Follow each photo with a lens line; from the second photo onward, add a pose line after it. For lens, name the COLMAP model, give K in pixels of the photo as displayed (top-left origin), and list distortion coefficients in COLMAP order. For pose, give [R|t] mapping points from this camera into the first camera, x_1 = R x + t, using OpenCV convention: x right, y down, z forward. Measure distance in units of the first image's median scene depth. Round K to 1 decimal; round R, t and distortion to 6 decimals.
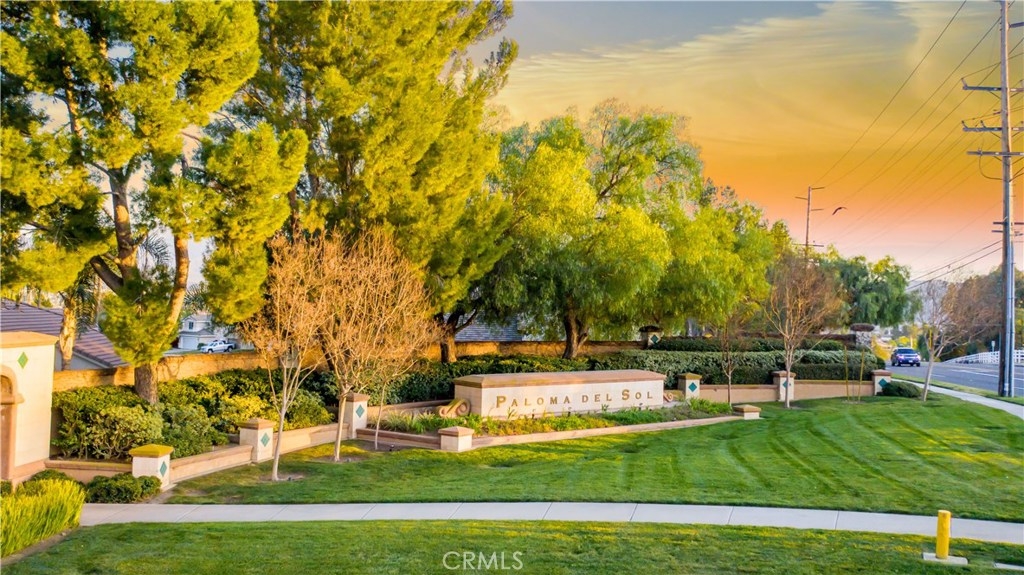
lens RADIAL K [[759.0, 0, 511.2], [0, 759.0, 287.7], [0, 0, 1]] dist [-0.061699, 0.000794]
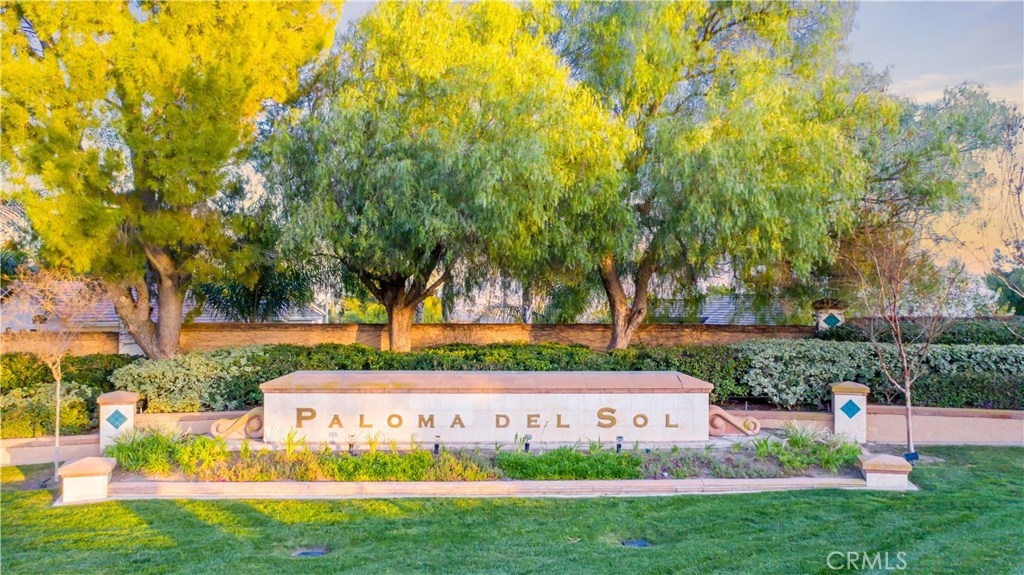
lens RADIAL K [[759.0, 0, 510.5], [0, 759.0, 287.7], [0, 0, 1]] dist [-0.061699, 0.000794]
pose [[0.859559, -0.031137, -0.510087, 0.353968], [0.029432, 0.999502, -0.011414, 0.054628], [0.510188, -0.005202, 0.860047, 0.506244]]
